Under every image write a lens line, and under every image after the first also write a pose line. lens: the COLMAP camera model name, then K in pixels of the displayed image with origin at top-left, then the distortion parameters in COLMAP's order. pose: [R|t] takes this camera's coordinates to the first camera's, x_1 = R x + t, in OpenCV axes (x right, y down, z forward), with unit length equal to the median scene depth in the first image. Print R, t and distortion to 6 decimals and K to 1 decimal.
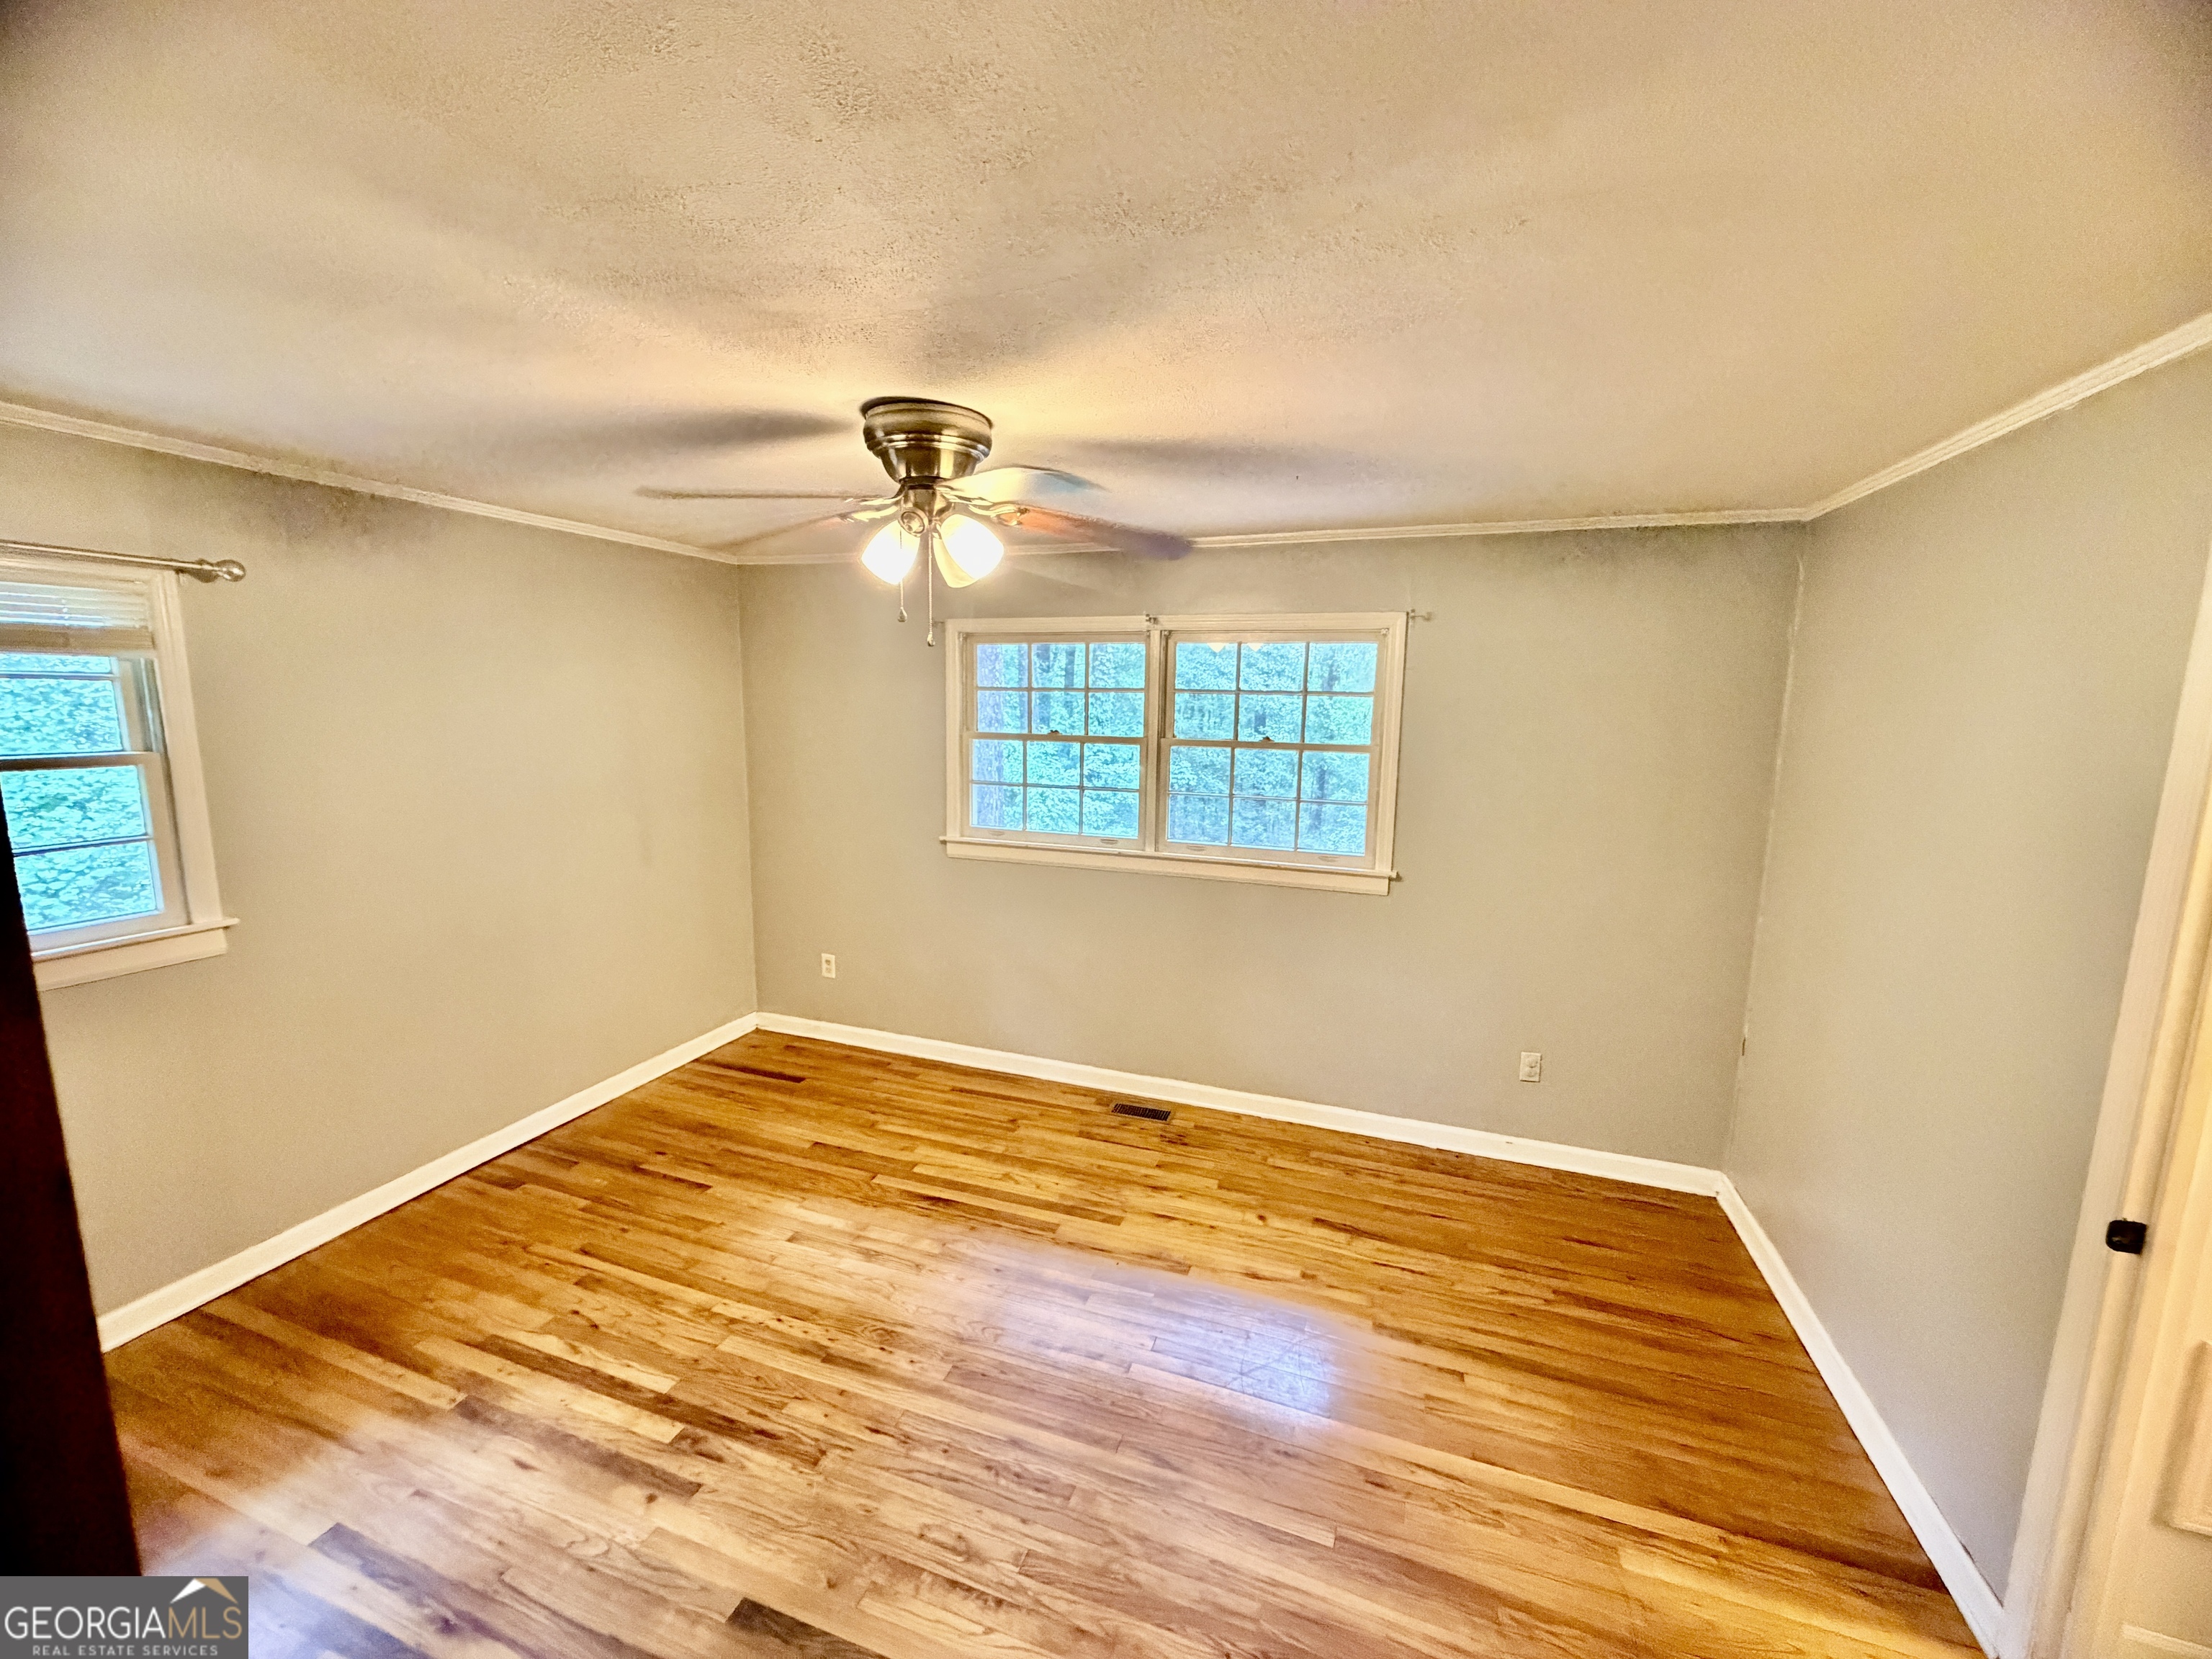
lens RADIAL K [[885.6, 0, 1097.9], [0, 885.6, 828.0], [0, 0, 1]] dist [0.002505, 0.000333]
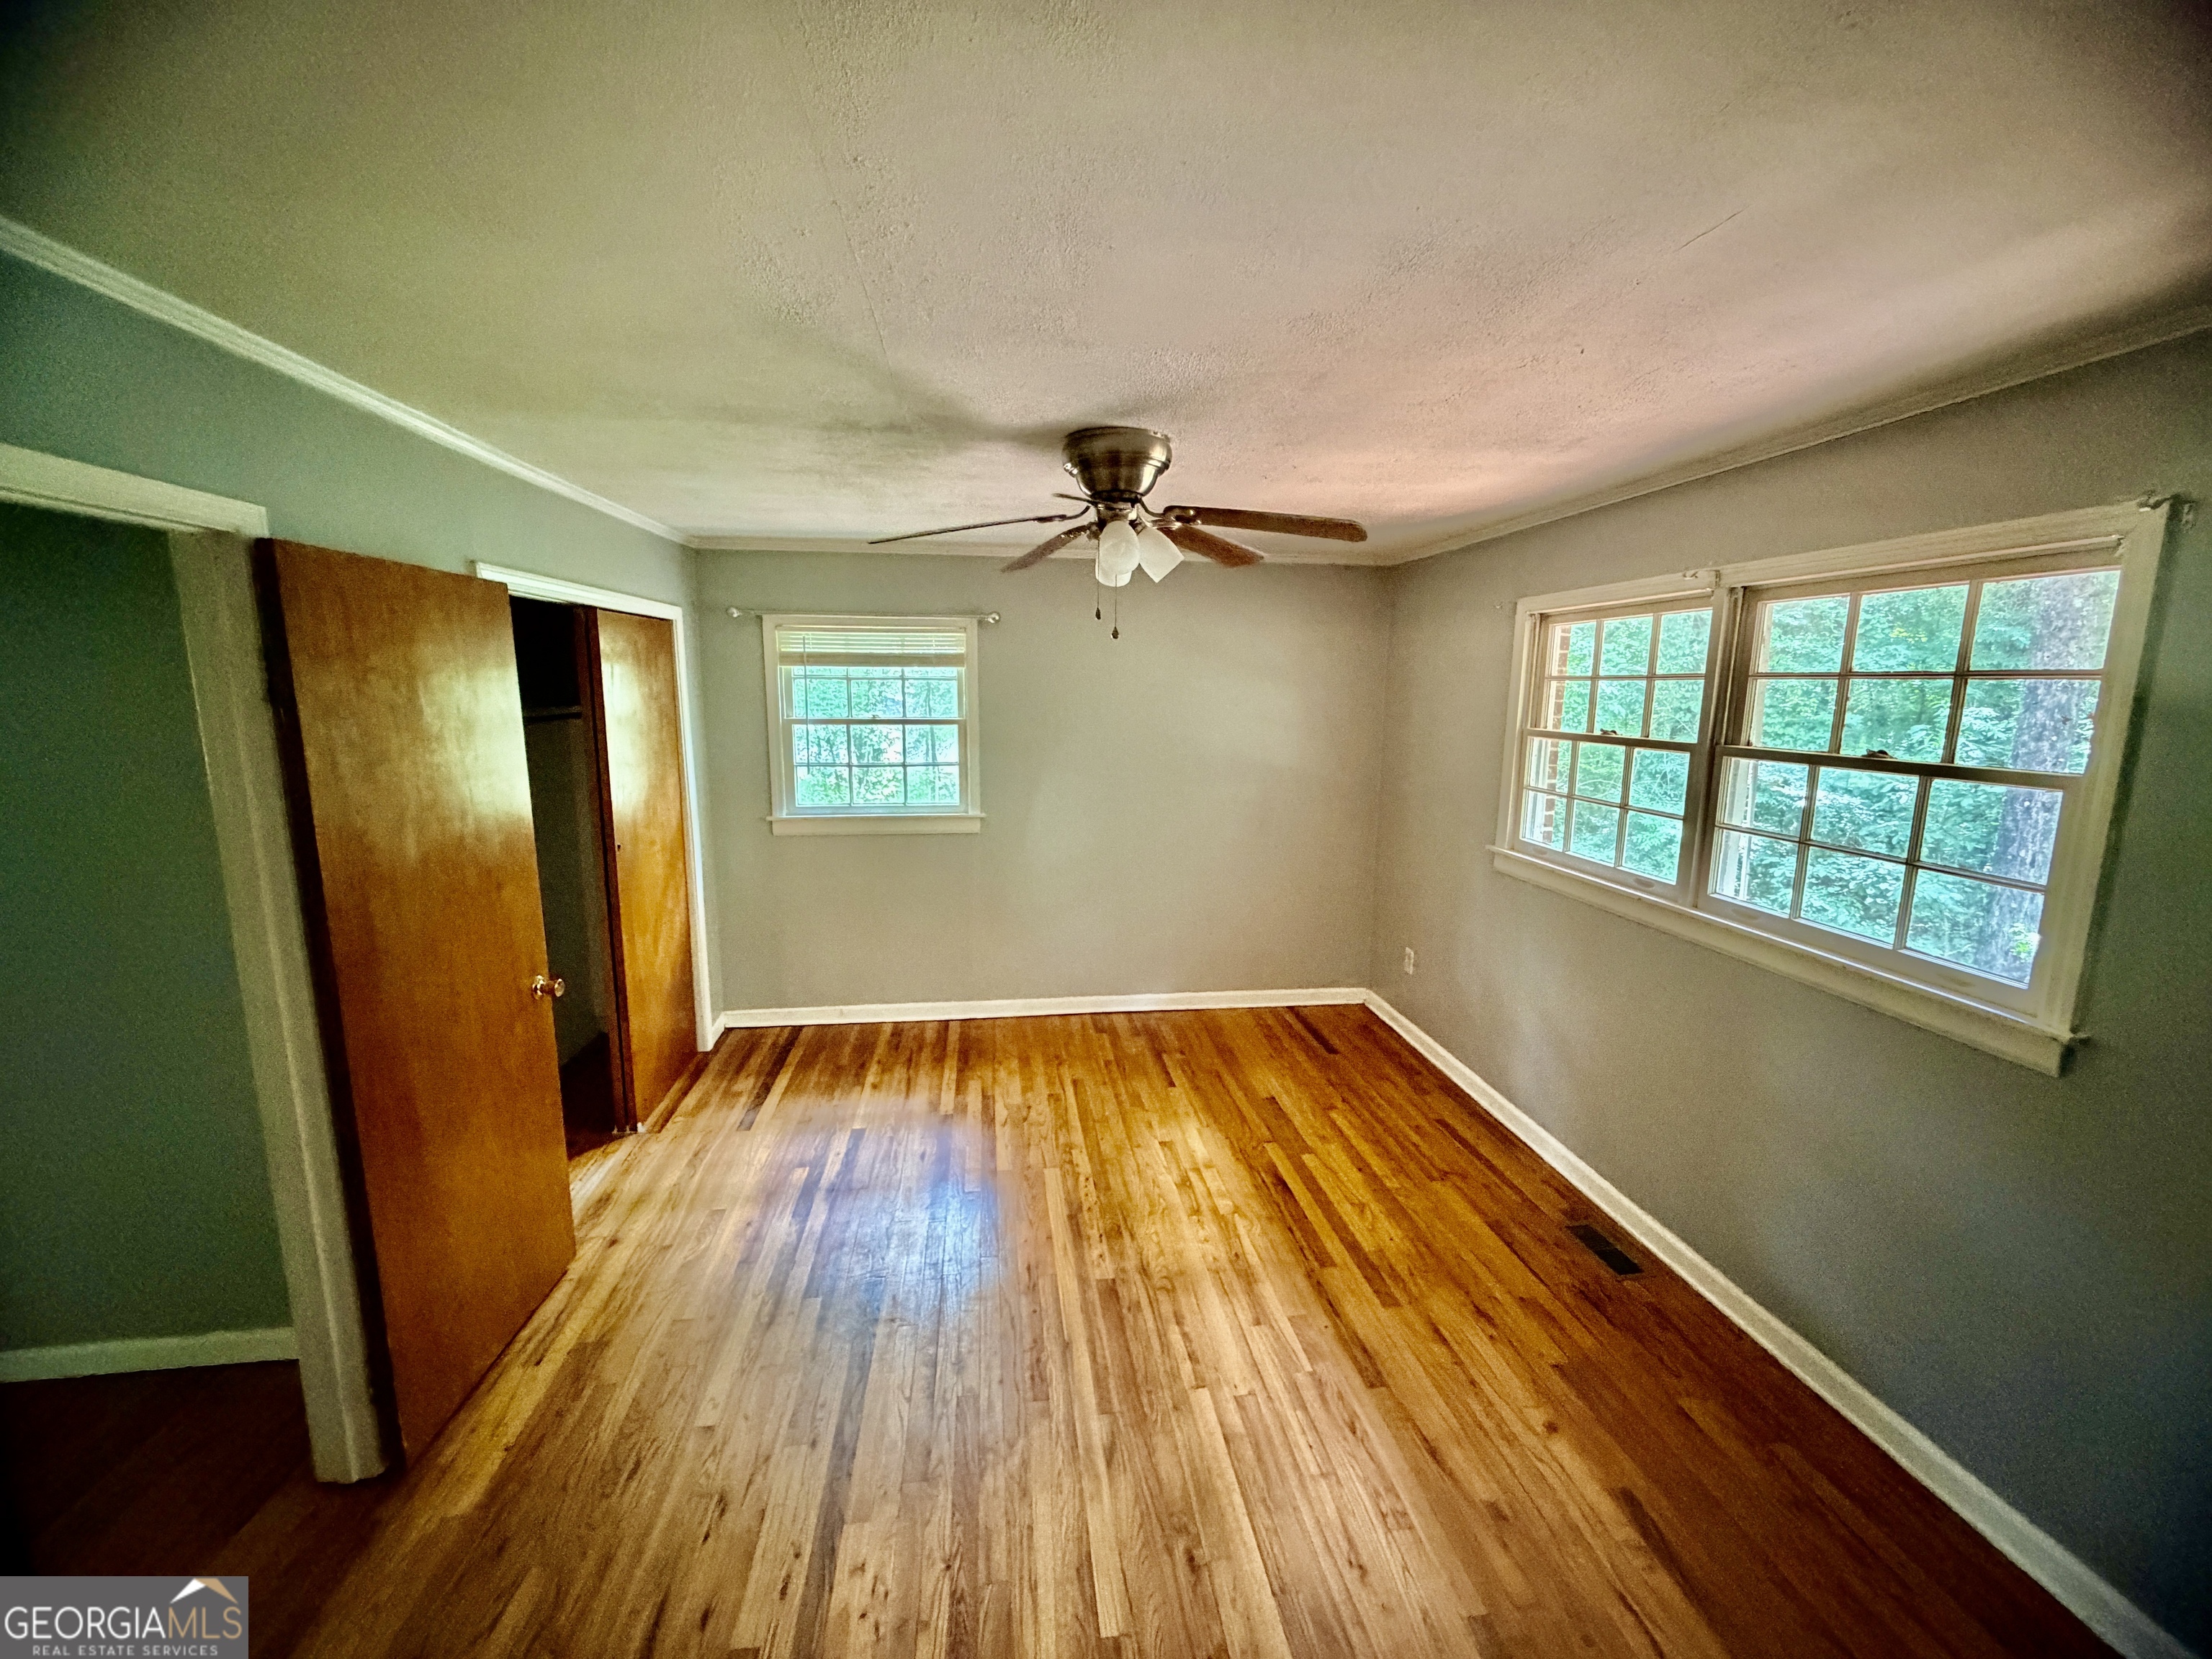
lens RADIAL K [[885.6, 0, 1093.7], [0, 885.6, 825.2], [0, 0, 1]] dist [0.002505, 0.000333]
pose [[0.452494, 0.130335, -0.882192, 0.543150], [-0.134645, 0.987906, 0.076891, -0.032038], [0.881544, 0.083990, 0.464570, 0.298011]]
